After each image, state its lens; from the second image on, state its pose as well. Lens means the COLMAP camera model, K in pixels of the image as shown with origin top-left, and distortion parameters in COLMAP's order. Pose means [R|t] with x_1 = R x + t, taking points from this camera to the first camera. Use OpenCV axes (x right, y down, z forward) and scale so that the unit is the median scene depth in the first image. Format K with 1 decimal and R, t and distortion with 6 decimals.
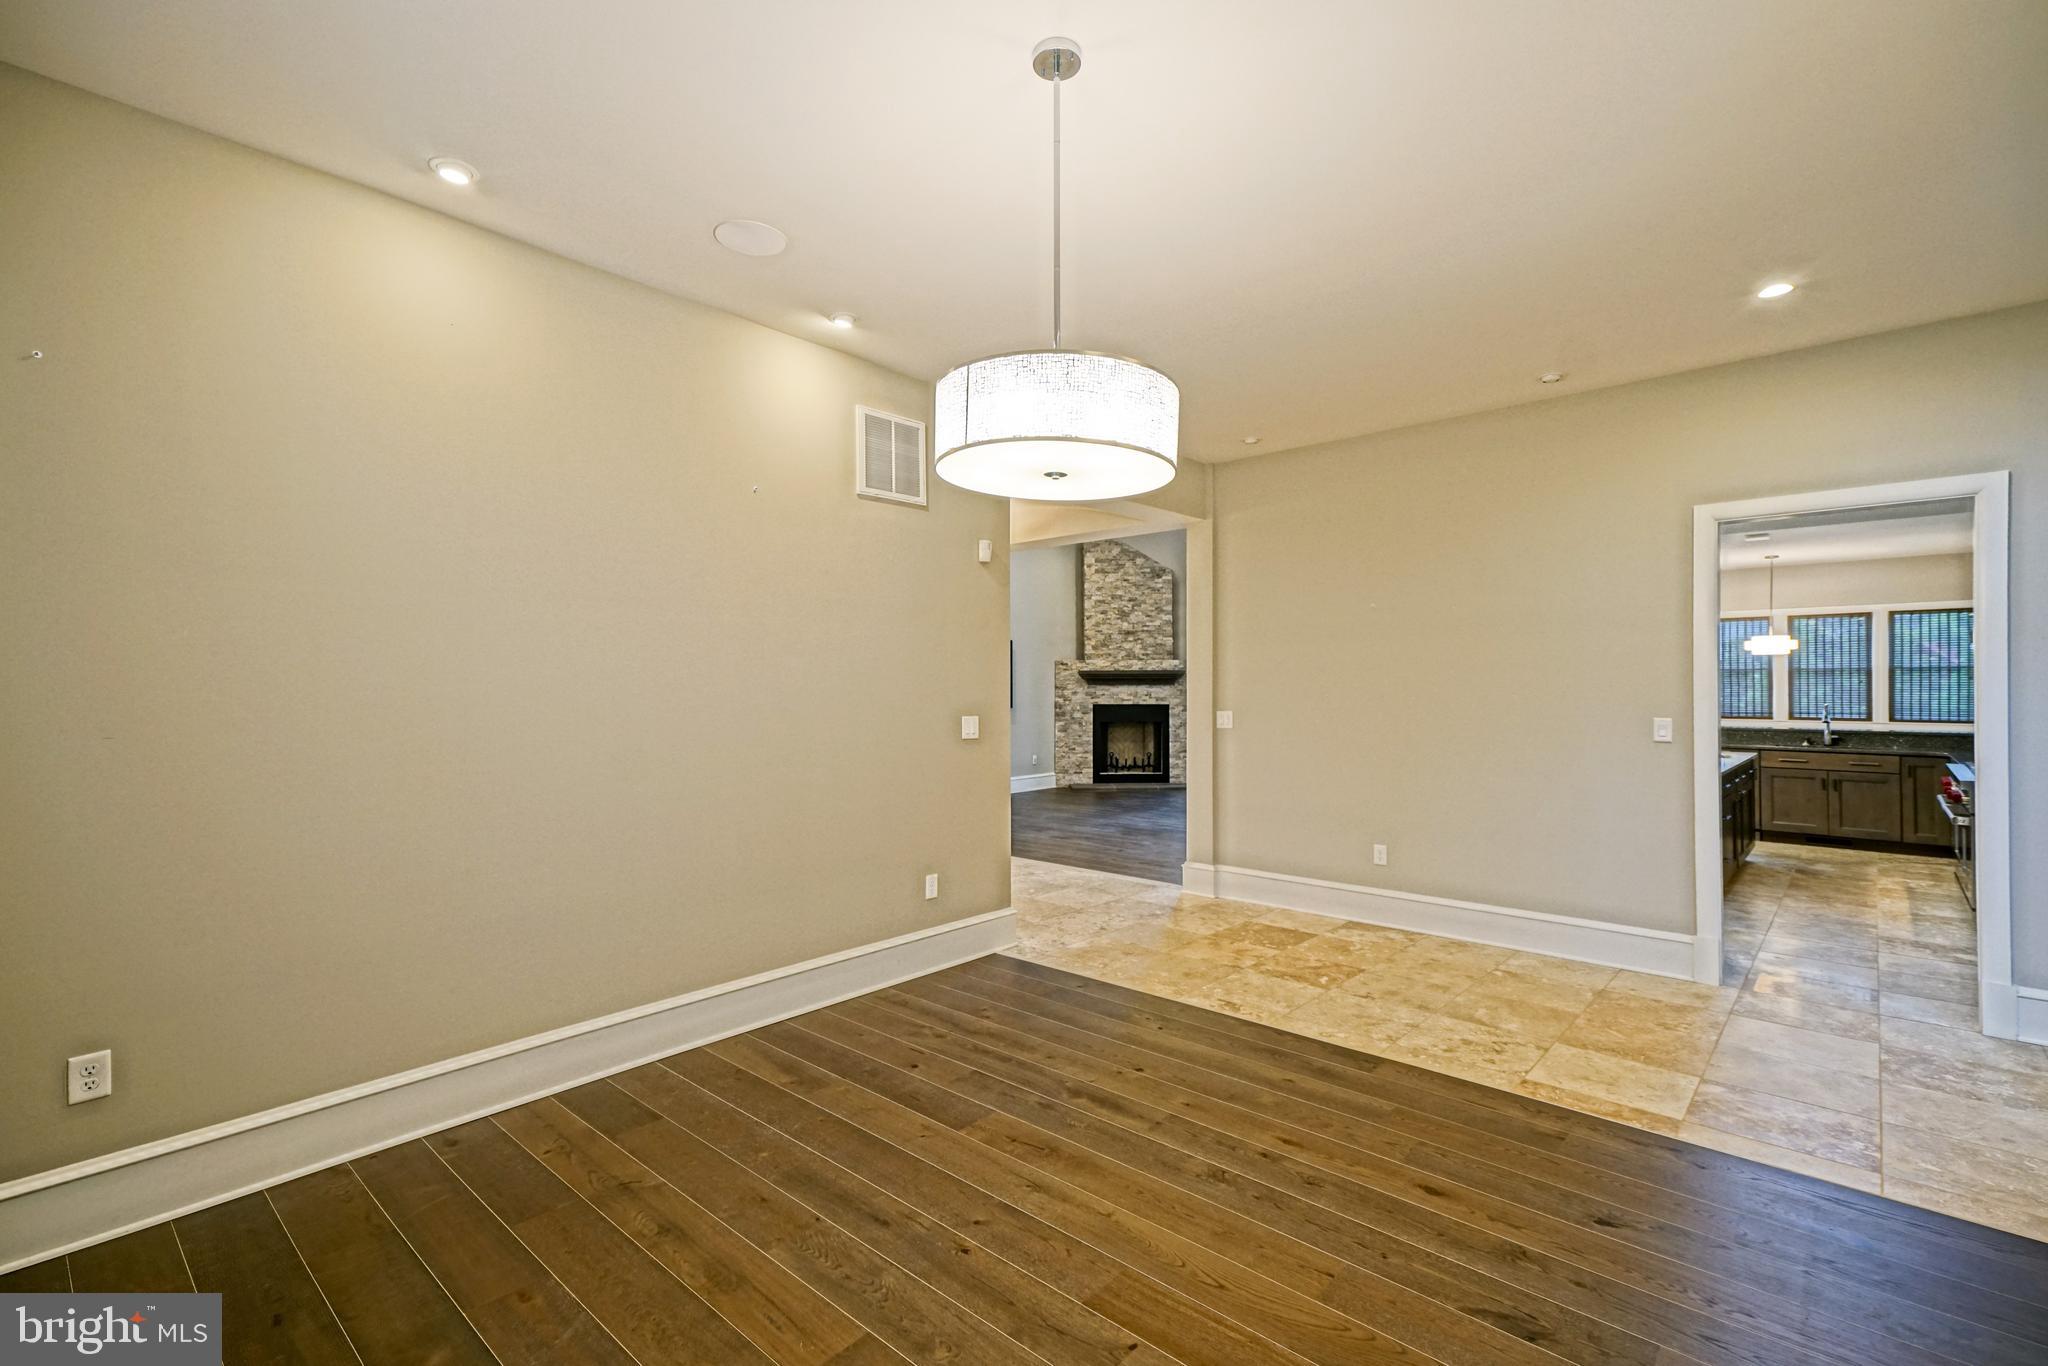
lens RADIAL K [[920.3, 0, 1024.0], [0, 920.3, 683.0], [0, 0, 1]] dist [0.032046, 0.000079]
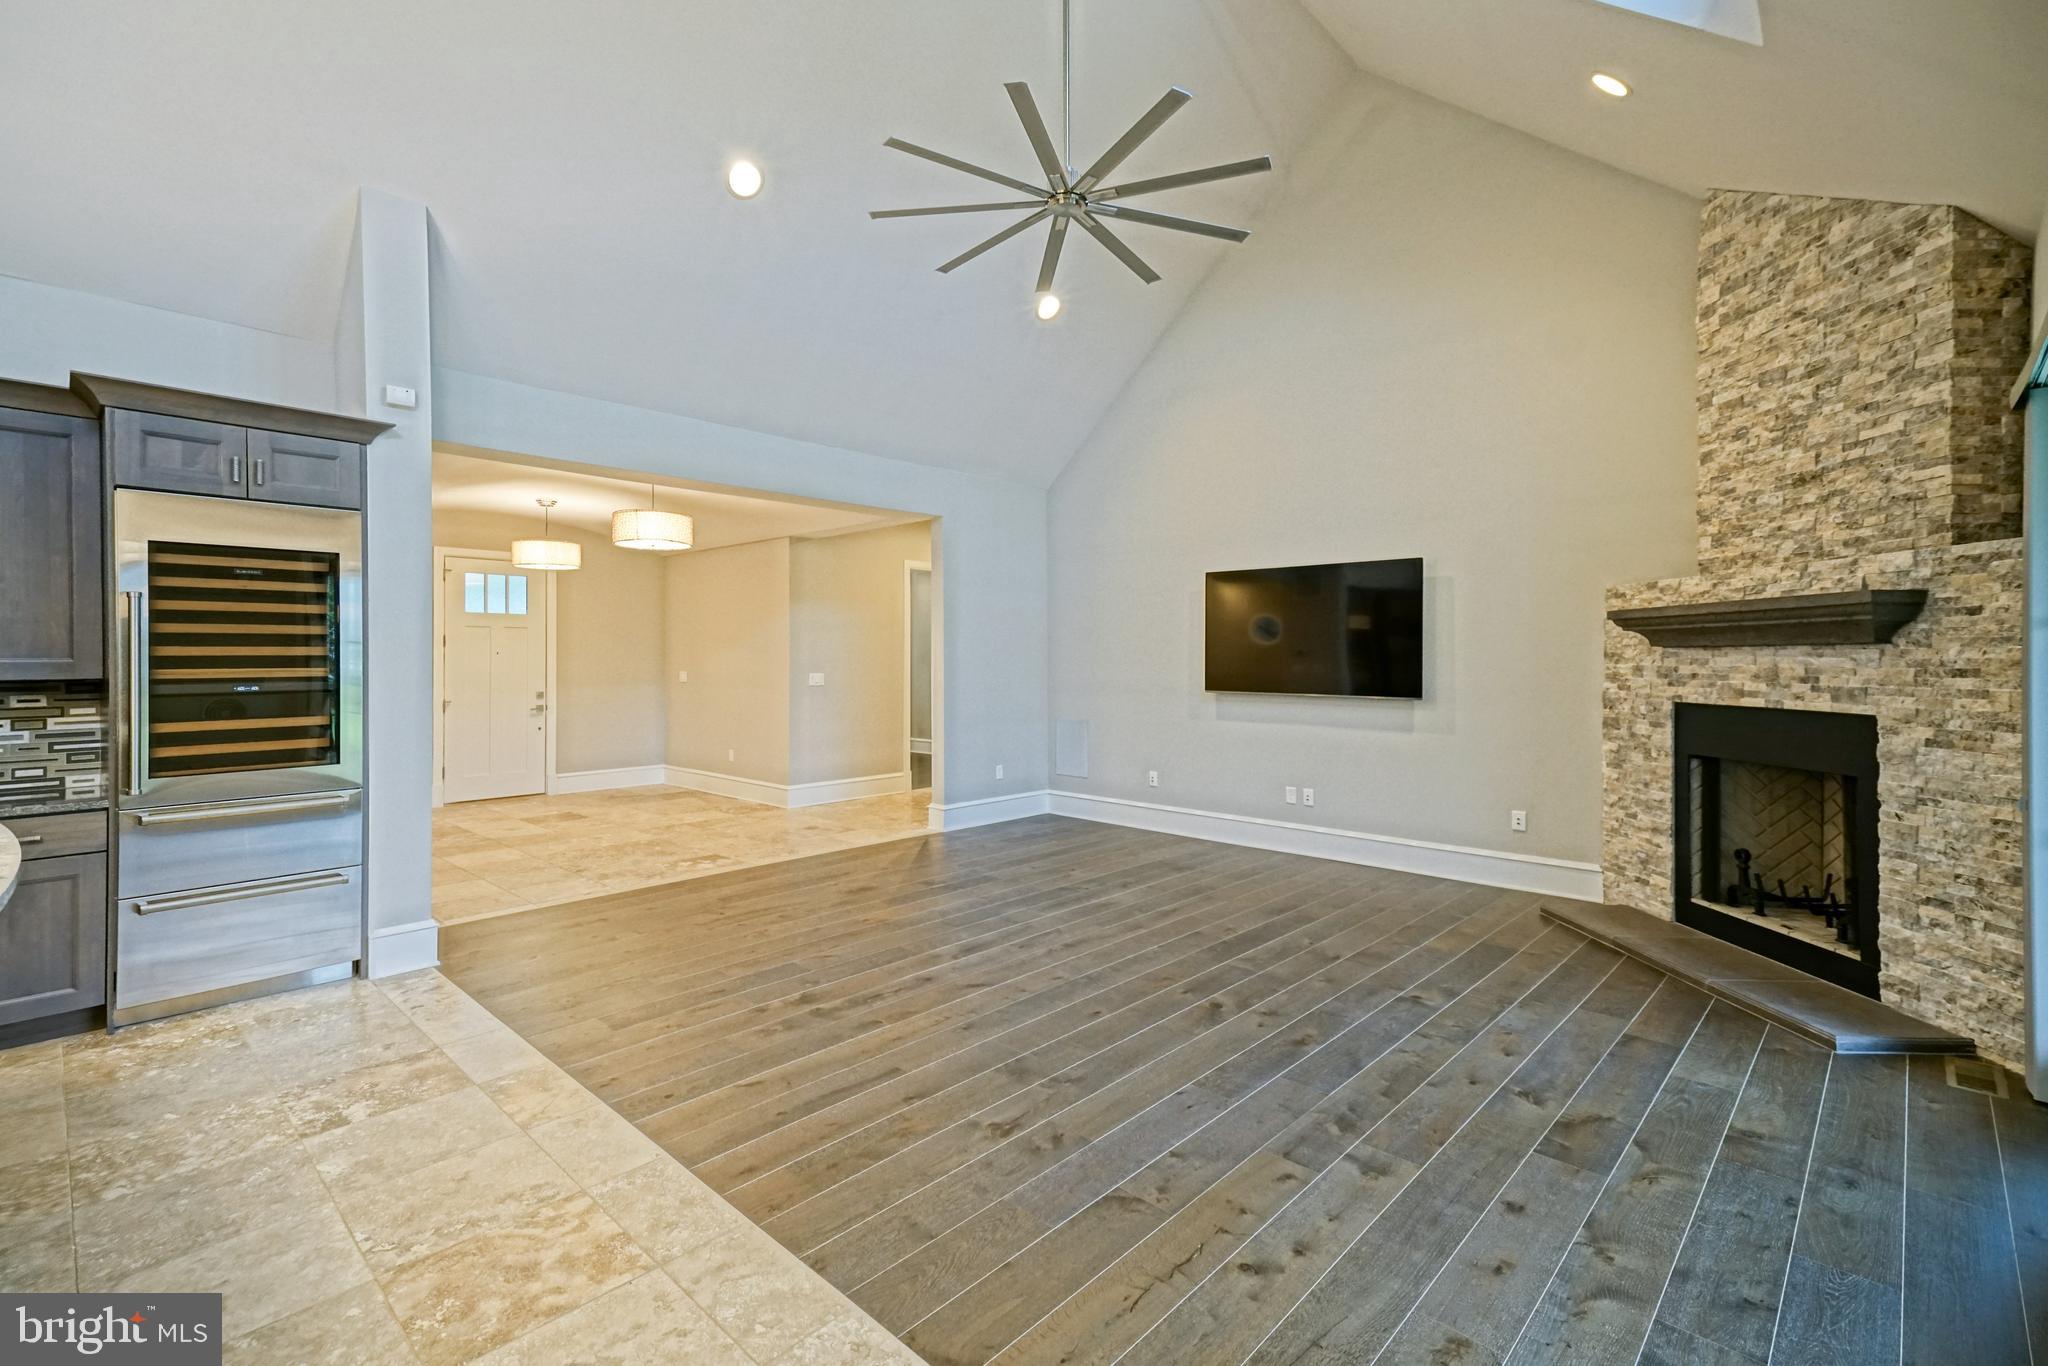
lens RADIAL K [[917.5, 0, 1000.9], [0, 917.5, 657.8], [0, 0, 1]] dist [0.032281, 0.000149]
pose [[-0.043055, 0.000266, -0.999073, 0.452290], [0.011280, 0.999936, -0.000220, 0.003052], [0.999009, -0.011279, -0.043055, 0.754080]]
